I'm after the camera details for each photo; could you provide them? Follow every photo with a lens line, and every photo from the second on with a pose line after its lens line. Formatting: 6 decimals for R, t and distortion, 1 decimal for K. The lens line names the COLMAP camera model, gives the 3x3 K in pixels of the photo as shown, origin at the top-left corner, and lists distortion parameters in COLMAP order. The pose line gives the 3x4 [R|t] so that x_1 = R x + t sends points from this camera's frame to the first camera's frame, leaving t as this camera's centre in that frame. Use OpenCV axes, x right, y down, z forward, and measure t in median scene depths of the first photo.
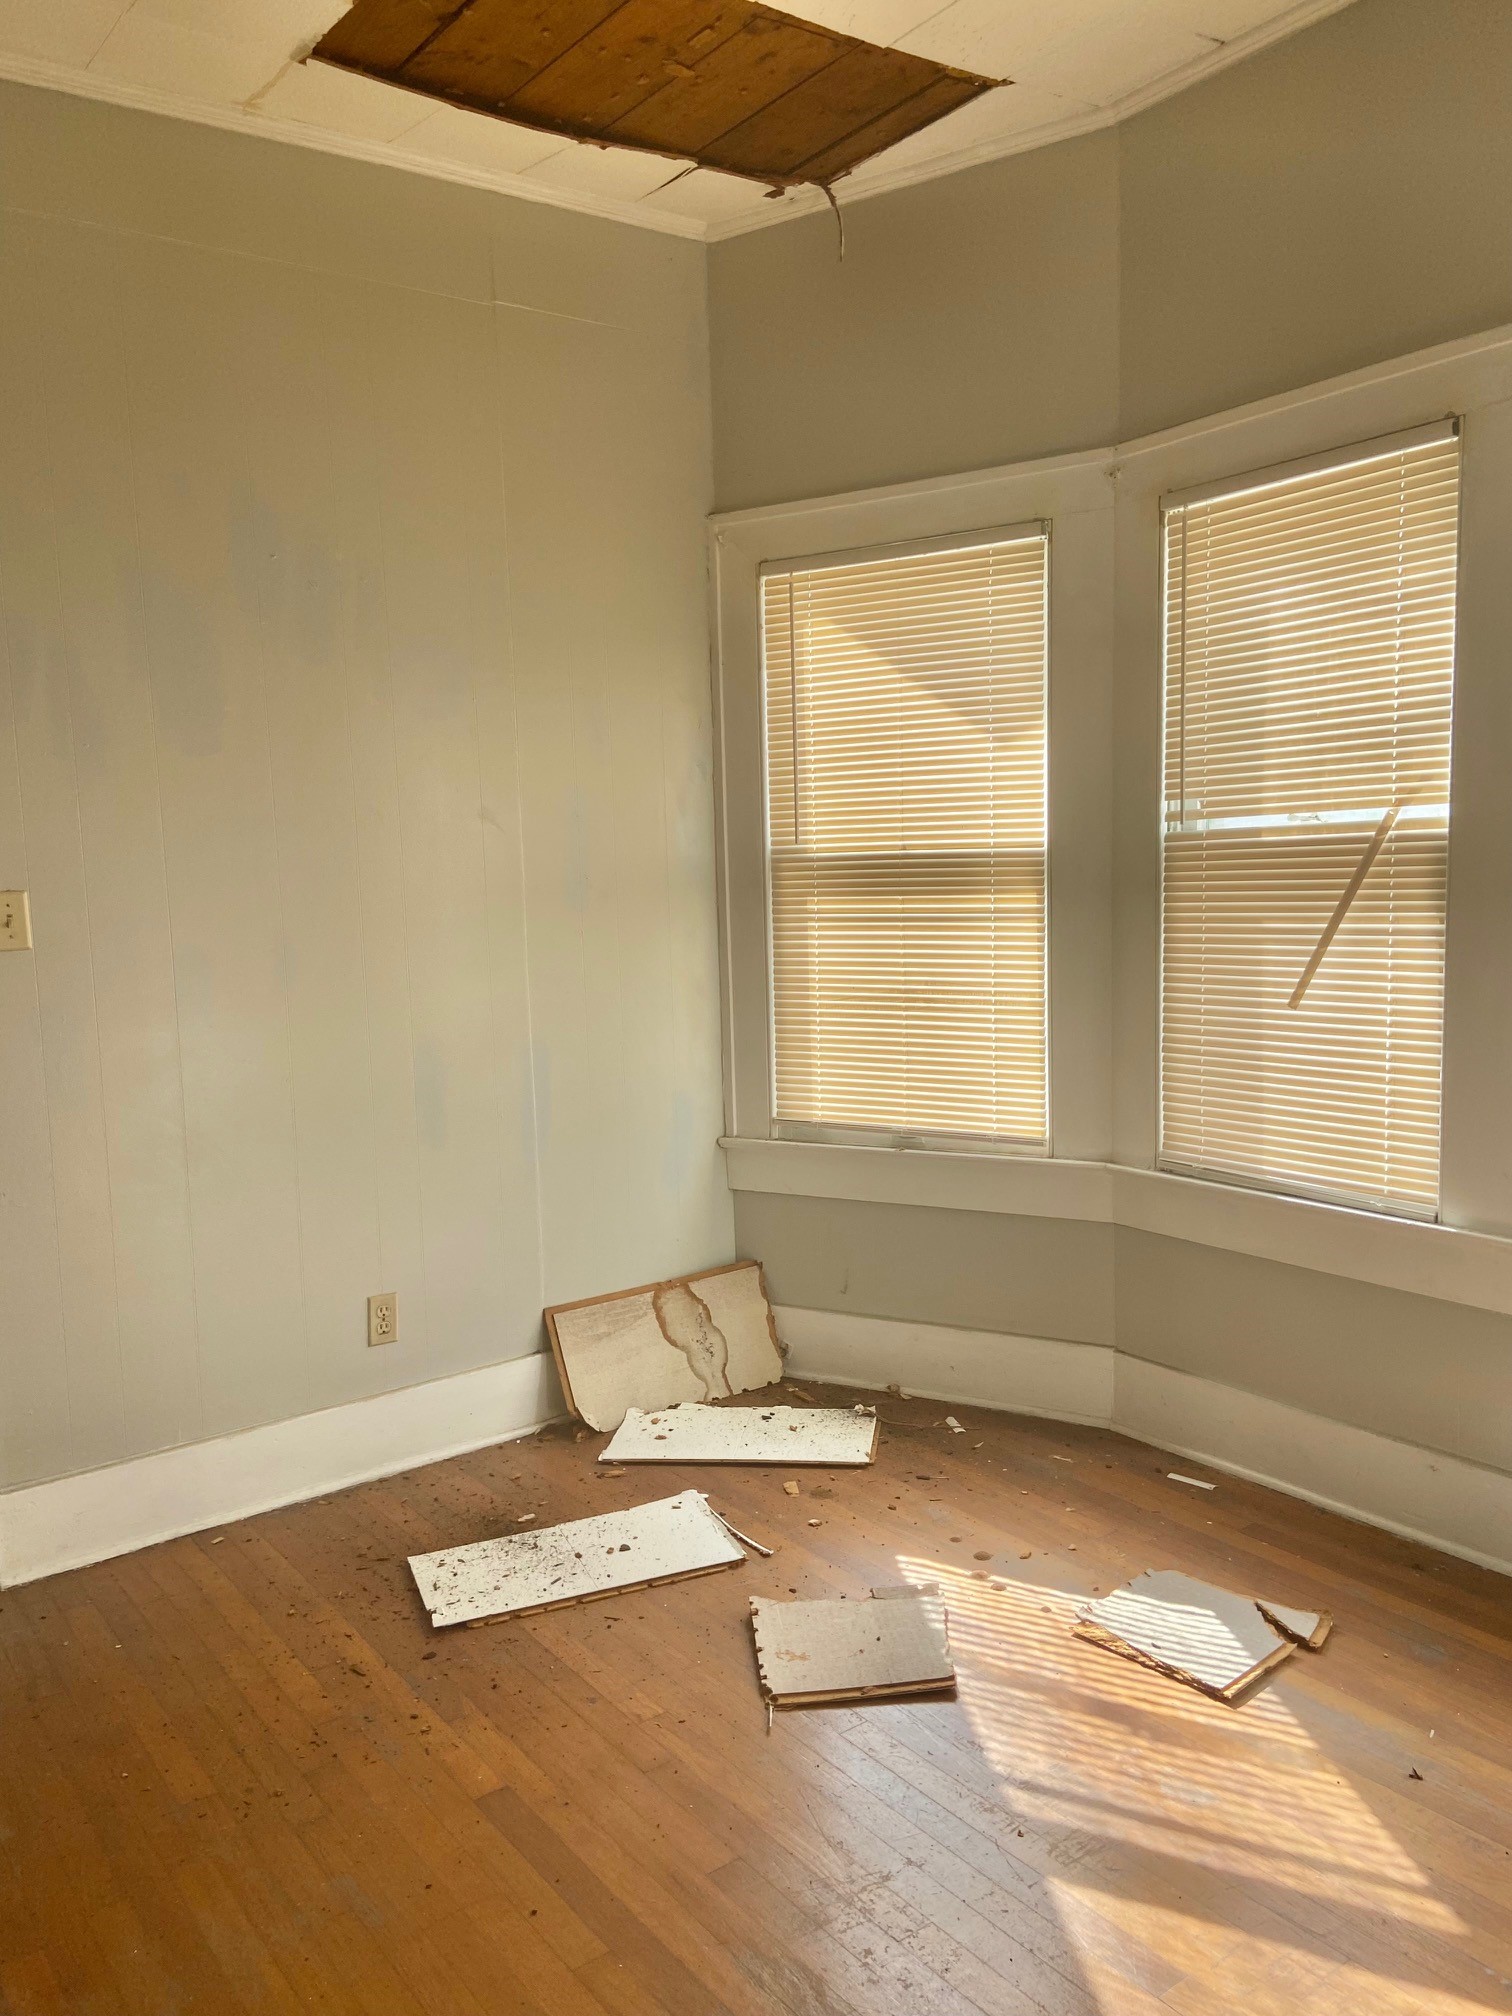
lens RADIAL K [[1545.2, 0, 739.6], [0, 1545.2, 1012.7], [0, 0, 1]] dist [0.126396, -0.065162]
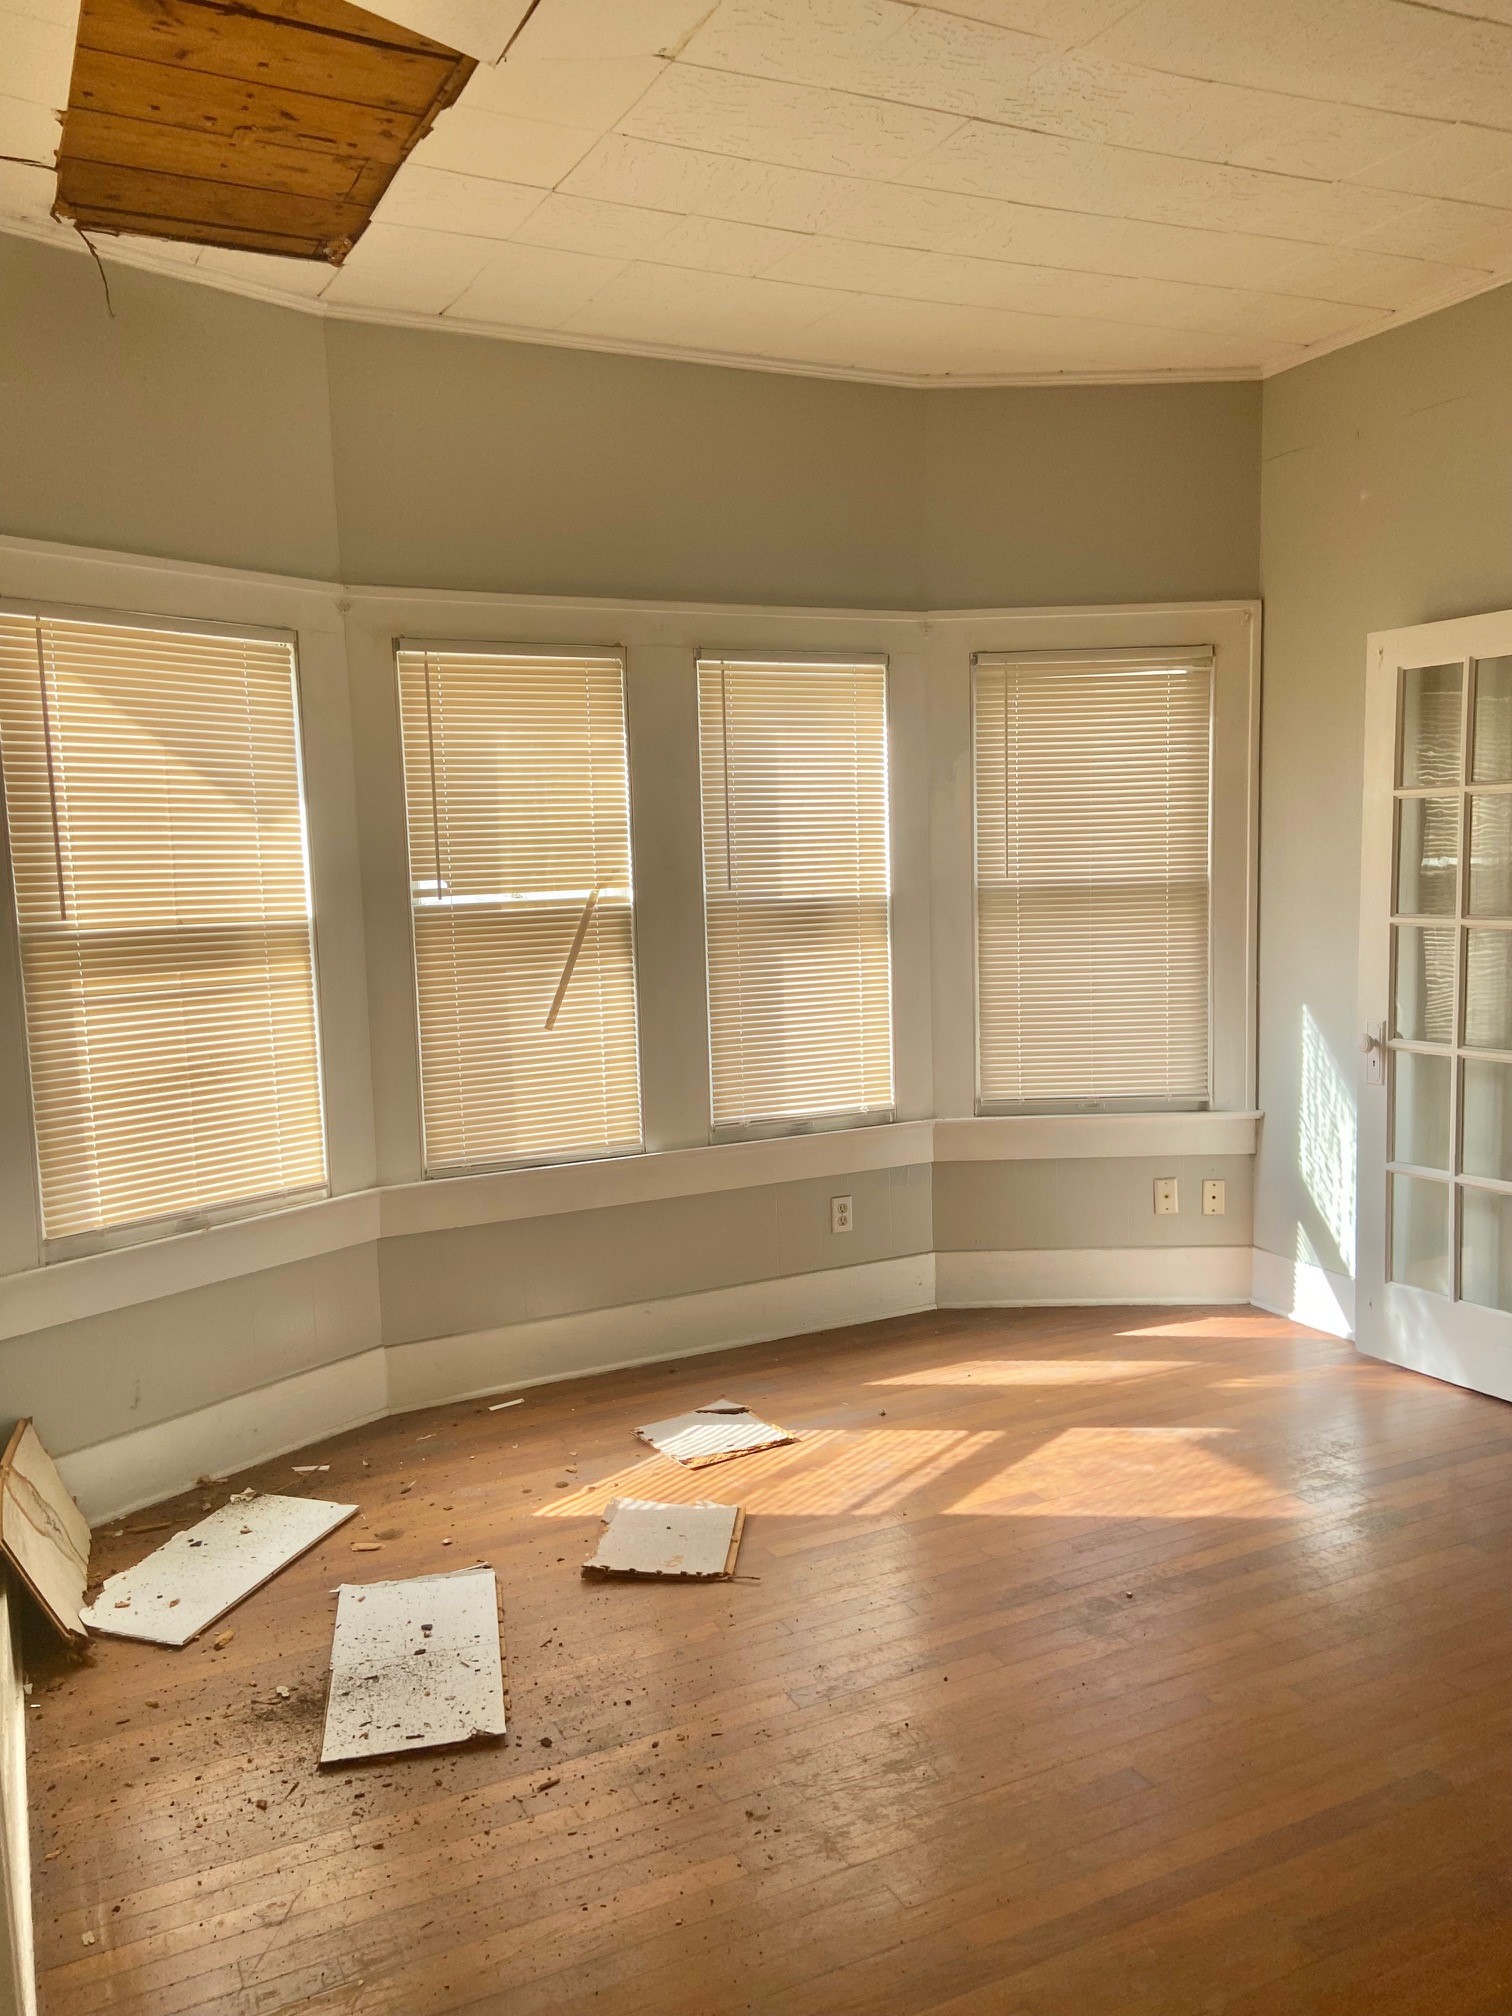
lens RADIAL K [[1545.2, 0, 741.0], [0, 1545.2, 1011.7], [0, 0, 1]] dist [0.126396, -0.065162]
pose [[0.171910, -0.068562, 0.982724, -0.901076], [0.128279, 0.990639, 0.046674, -0.056640], [-0.976725, 0.118039, 0.179096, 0.532896]]
